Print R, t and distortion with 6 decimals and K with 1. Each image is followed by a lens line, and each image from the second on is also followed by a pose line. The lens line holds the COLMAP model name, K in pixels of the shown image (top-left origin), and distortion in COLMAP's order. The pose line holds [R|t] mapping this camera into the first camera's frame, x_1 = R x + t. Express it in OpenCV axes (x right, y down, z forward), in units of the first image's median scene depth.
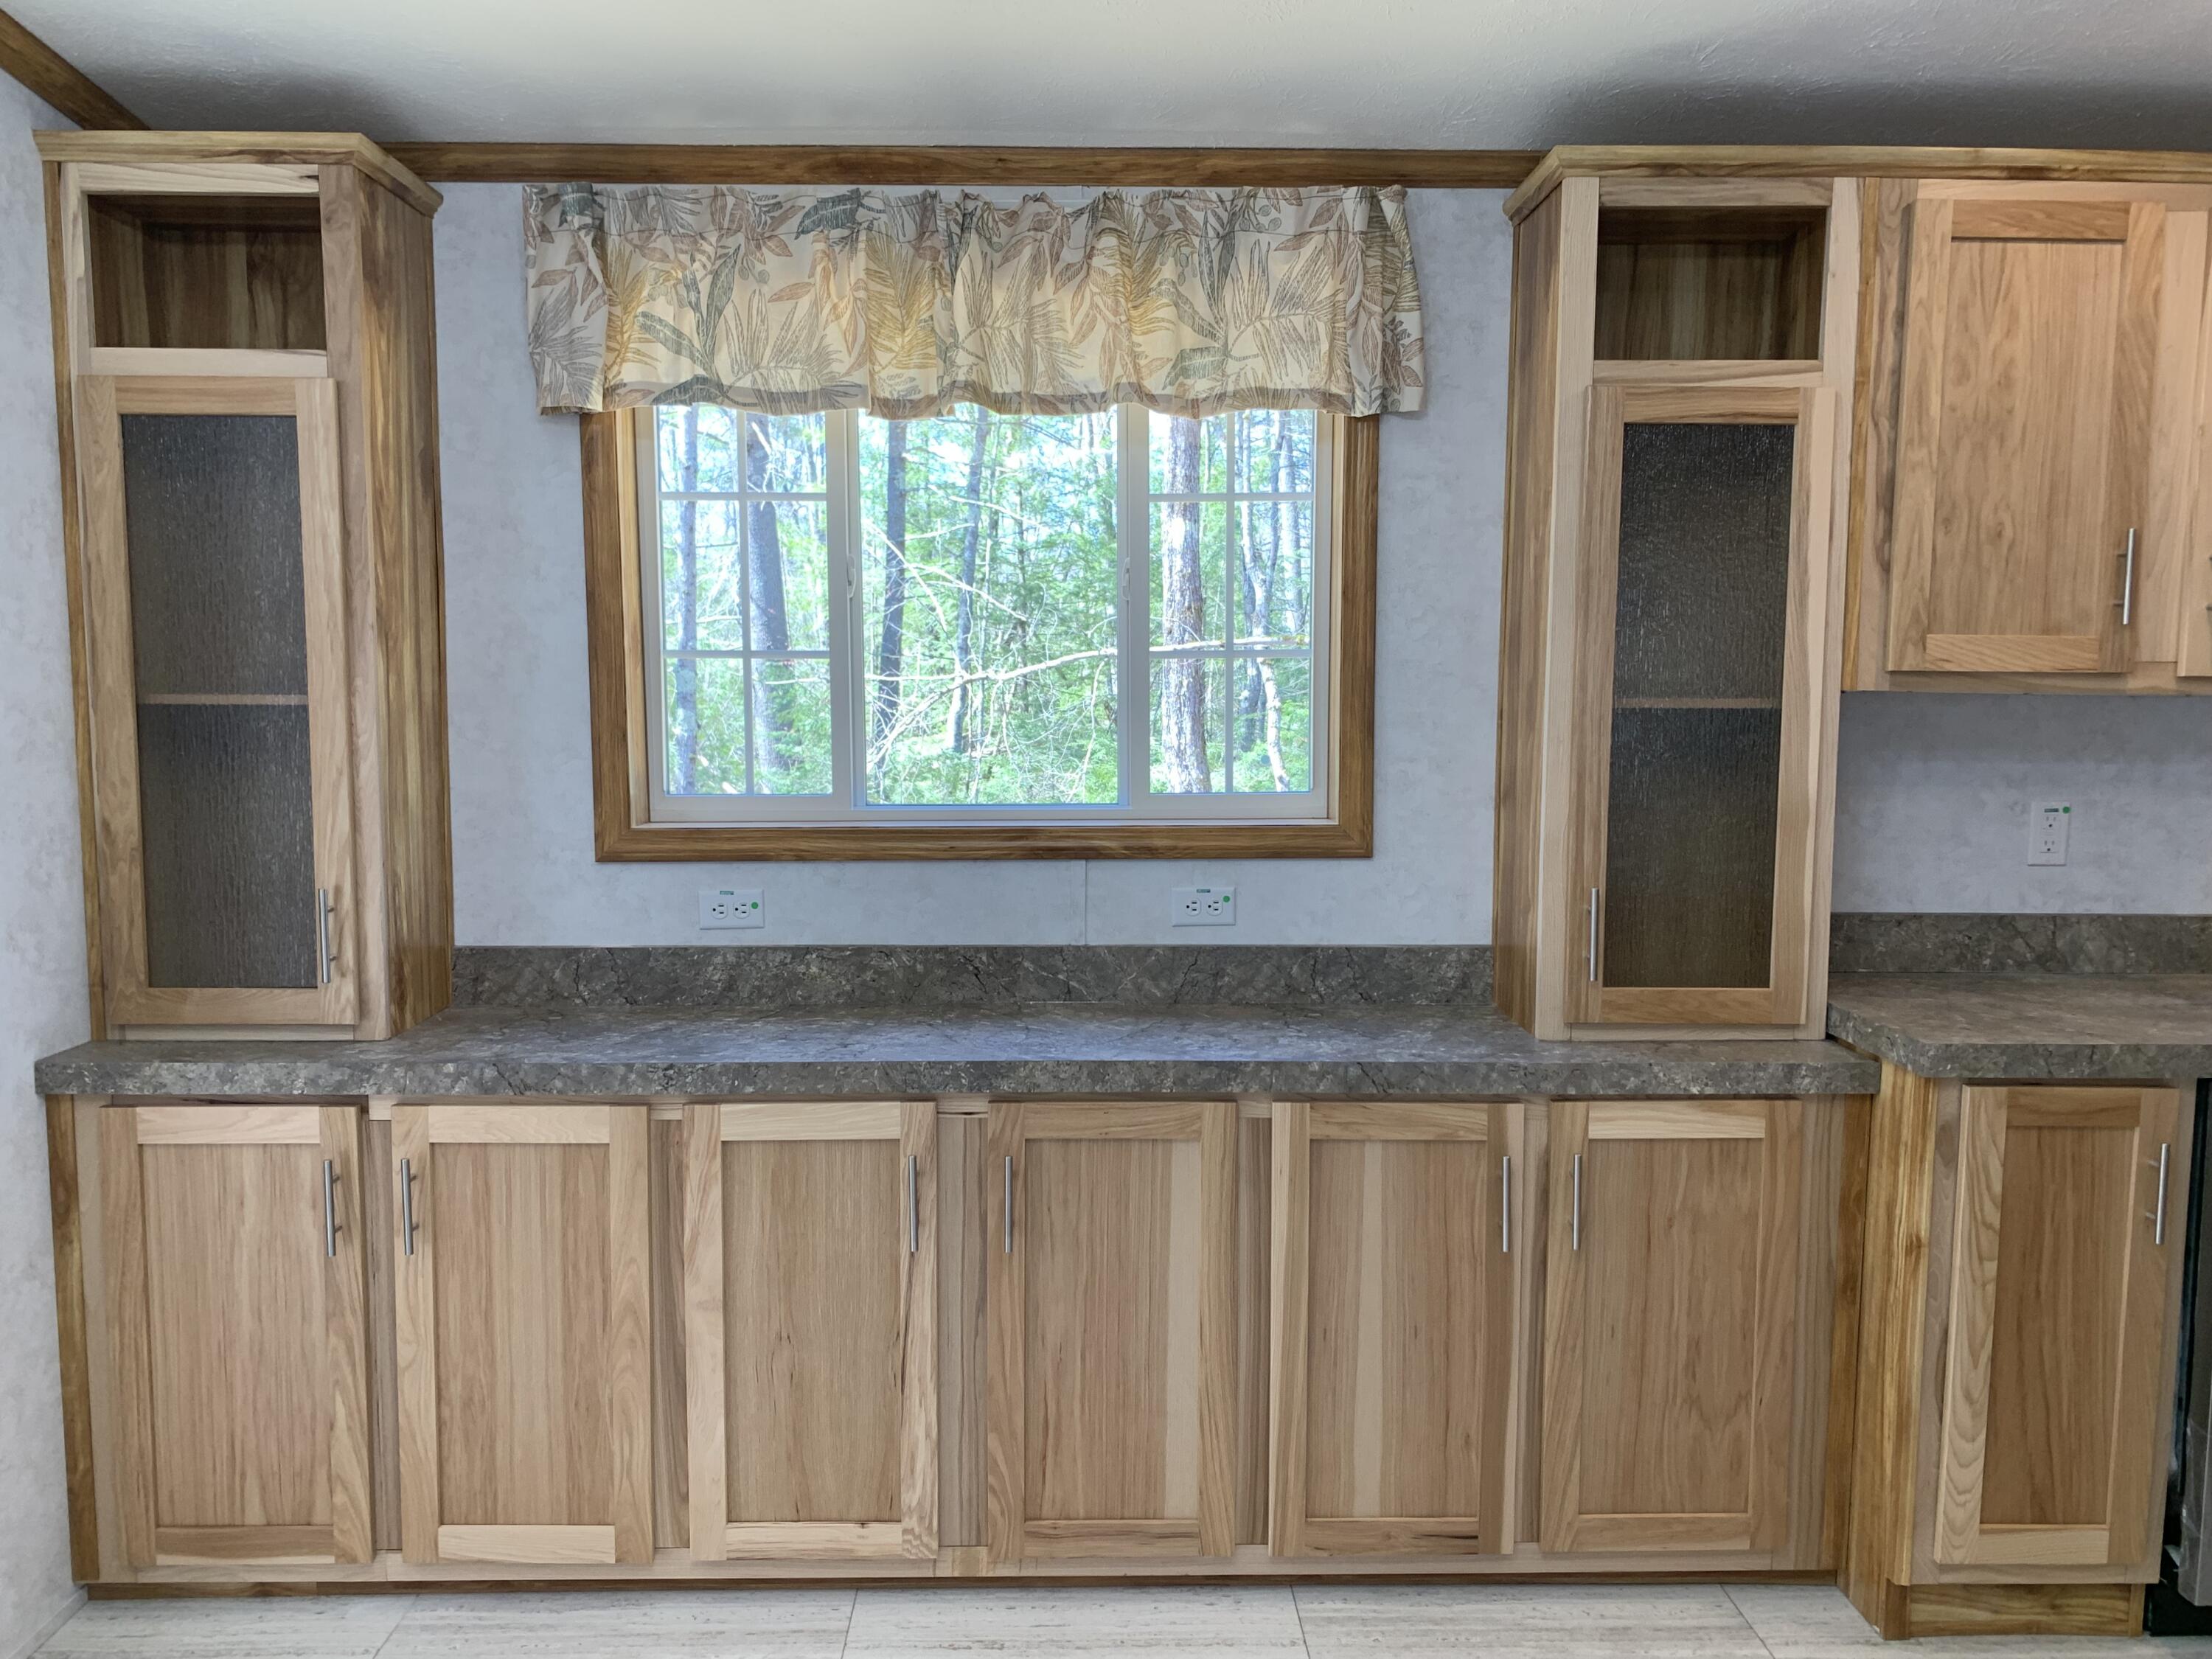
lens RADIAL K [[1670.6, 0, 1106.0], [0, 1670.6, 829.5], [0, 0, 1]] dist [0.070988, -0.105098]
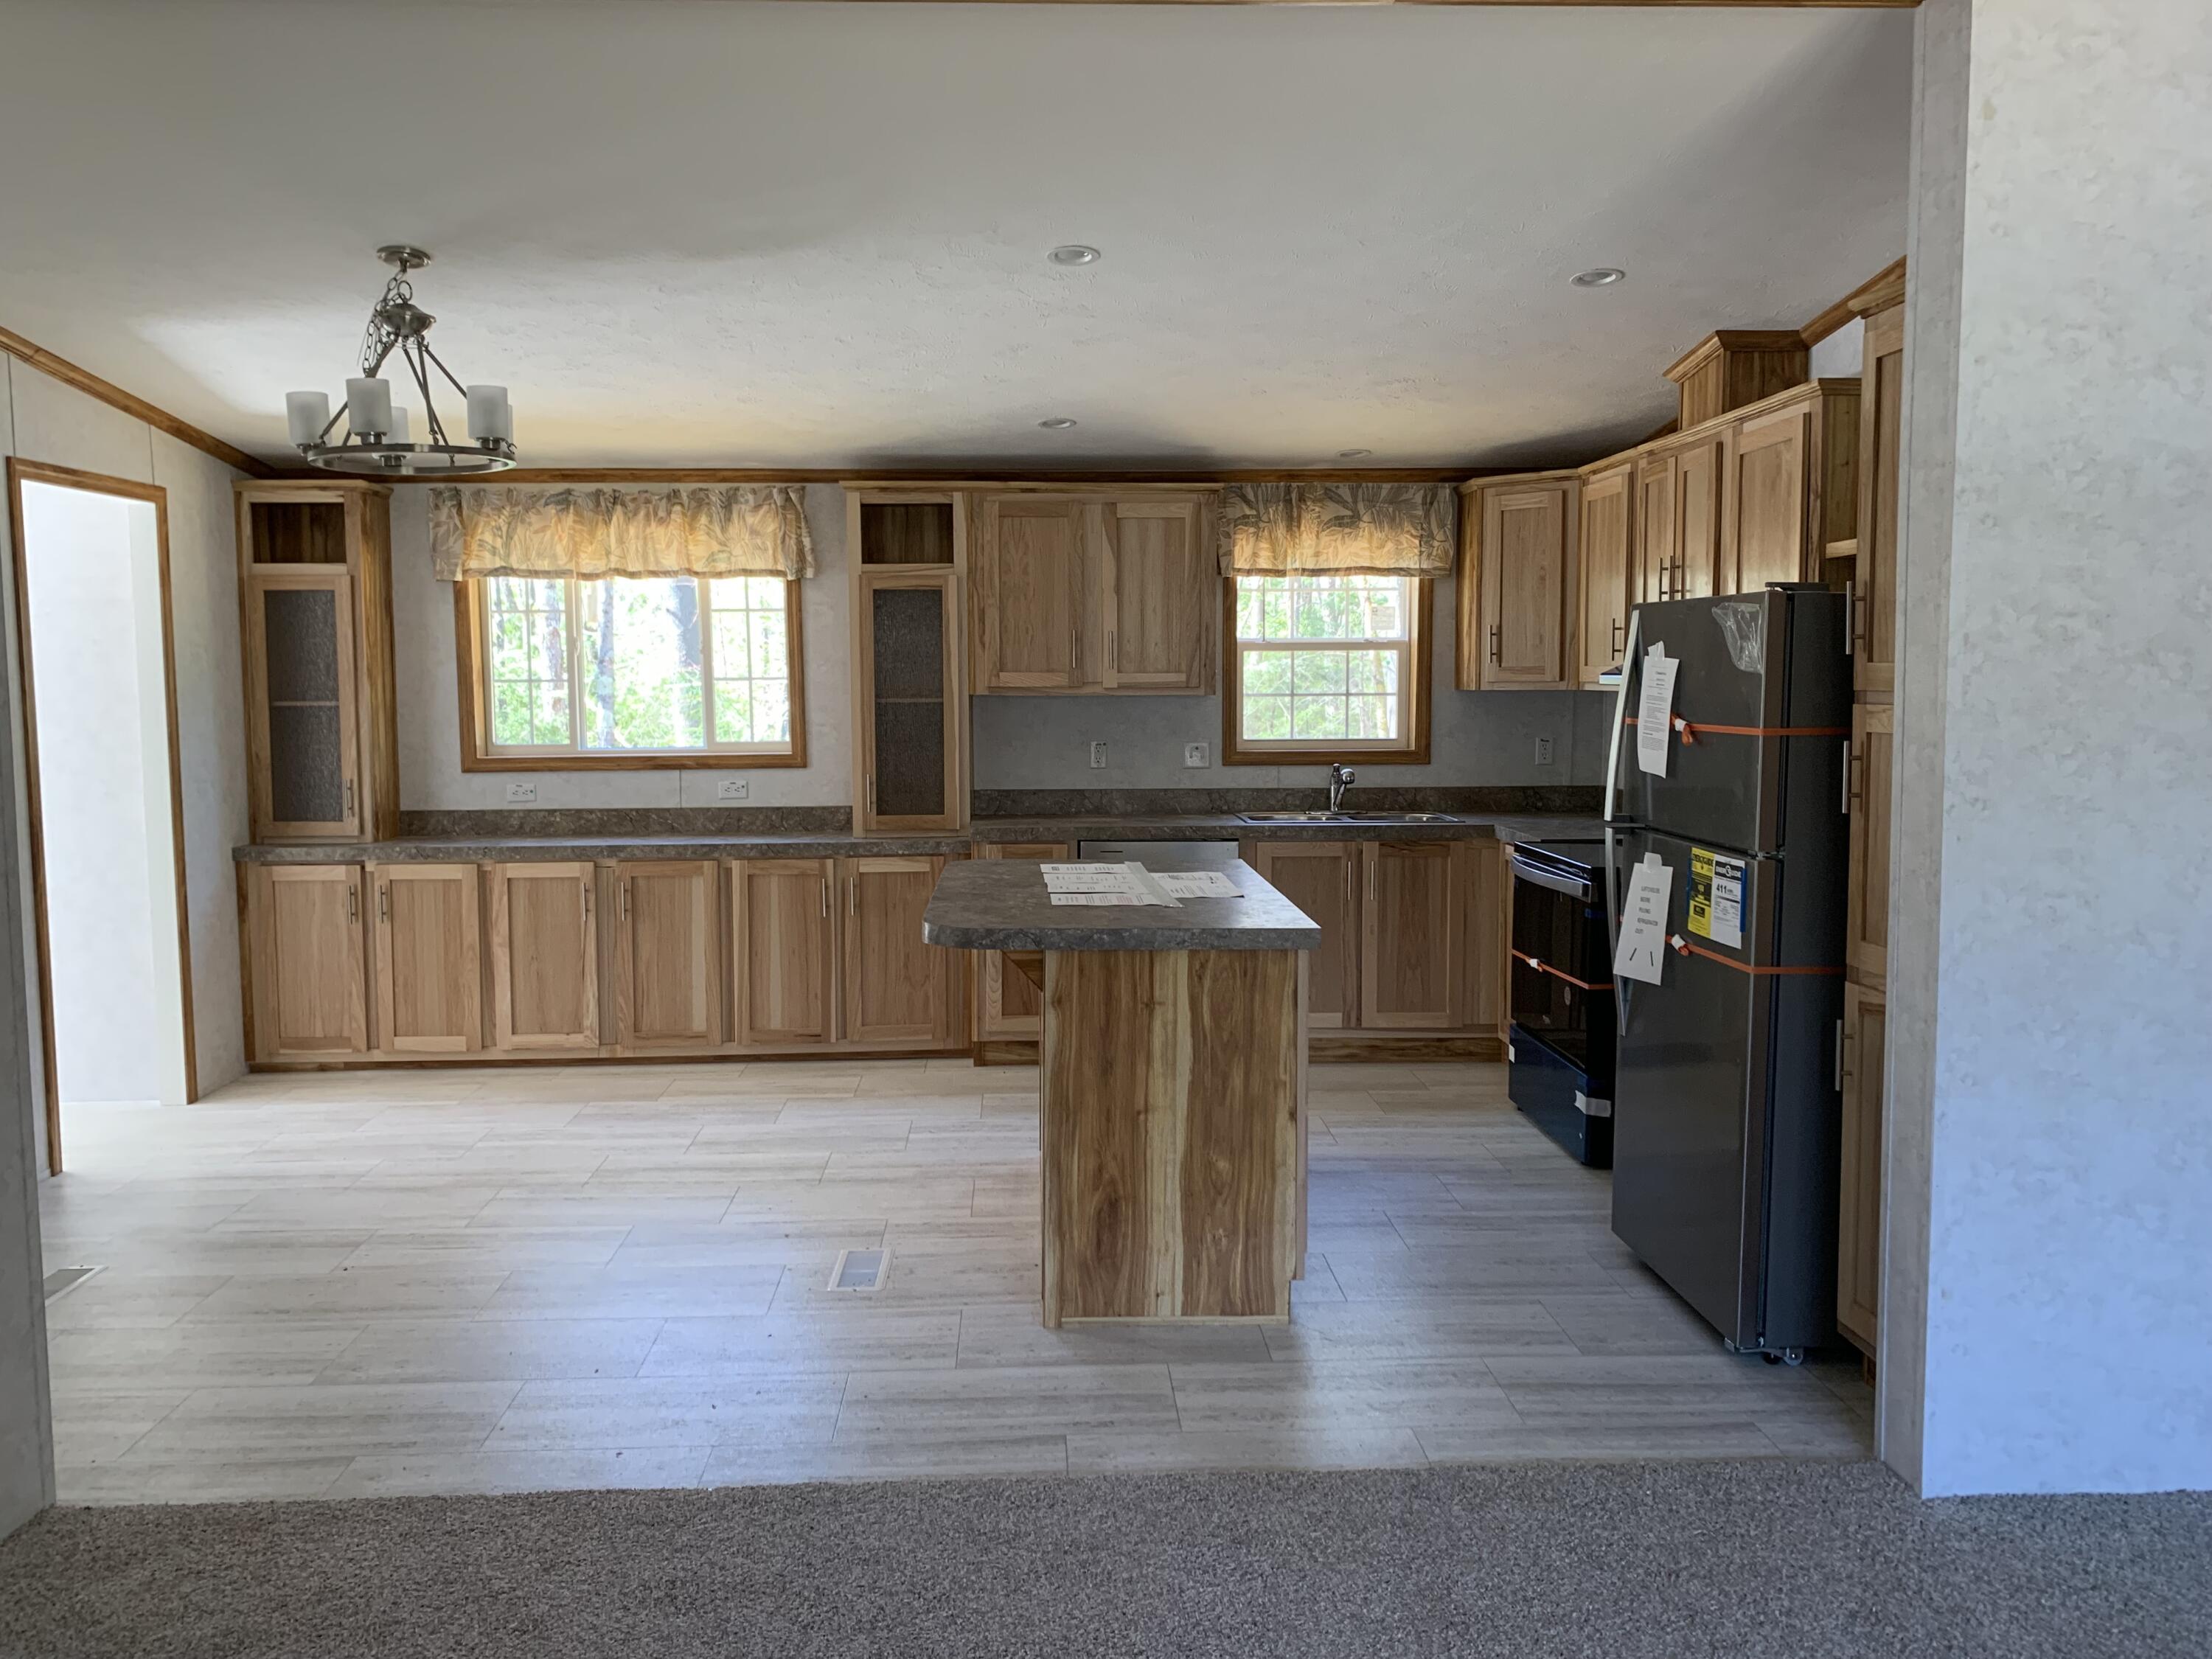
lens RADIAL K [[1654.5, 0, 1111.3], [0, 1654.5, 794.6], [0, 0, 1]] dist [0.094118, -0.234094]
pose [[0.999509, -0.011851, 0.029021, 0.579179], [0.012414, 0.999737, -0.019298, 0.116500], [-0.028785, 0.019649, 0.999392, -1.459450]]
